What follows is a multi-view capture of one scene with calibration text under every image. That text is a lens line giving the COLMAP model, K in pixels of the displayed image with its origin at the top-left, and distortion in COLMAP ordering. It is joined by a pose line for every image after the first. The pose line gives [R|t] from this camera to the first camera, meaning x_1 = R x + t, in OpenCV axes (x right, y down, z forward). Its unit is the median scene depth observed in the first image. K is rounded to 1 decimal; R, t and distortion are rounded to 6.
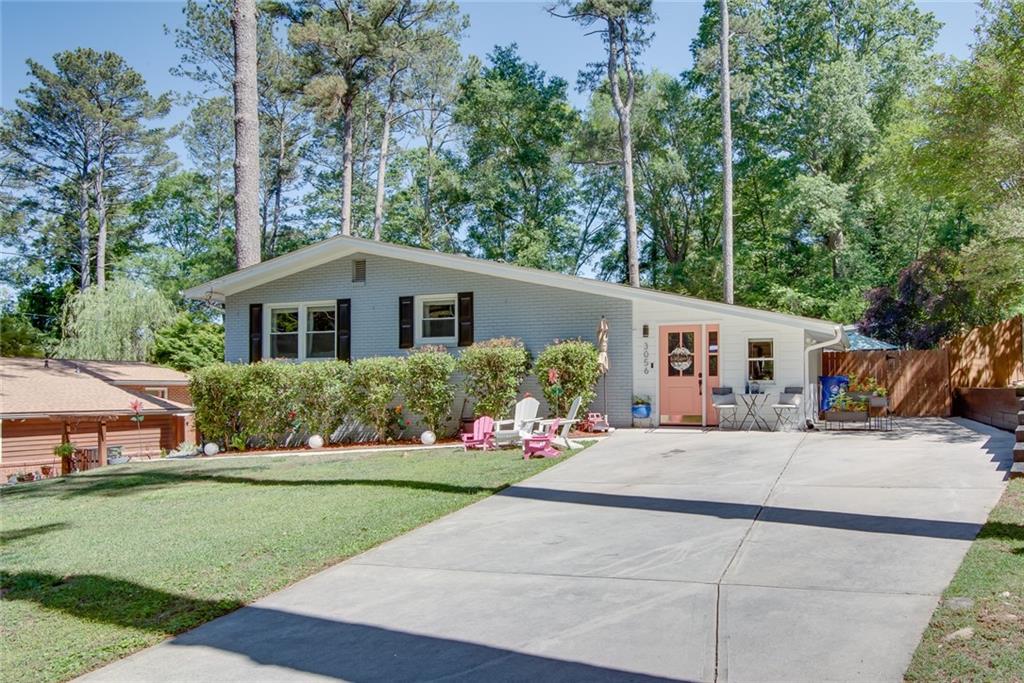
lens RADIAL K [[928.5, 0, 512.0], [0, 928.5, 341.5], [0, 0, 1]] dist [0.041444, -0.119706]
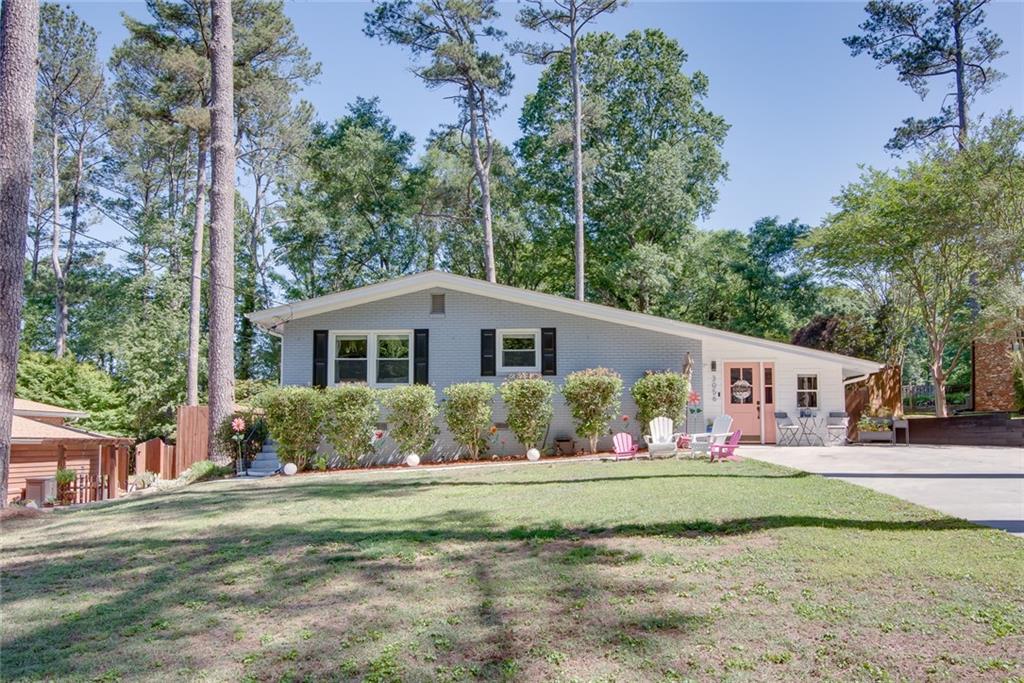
lens RADIAL K [[928.5, 0, 512.0], [0, 928.5, 341.5], [0, 0, 1]] dist [0.041444, -0.119706]
pose [[0.941537, 0.042476, 0.334220, -0.458963], [-0.023702, 0.997914, -0.060051, 0.032245], [-0.336074, 0.048619, 0.940580, -0.054191]]
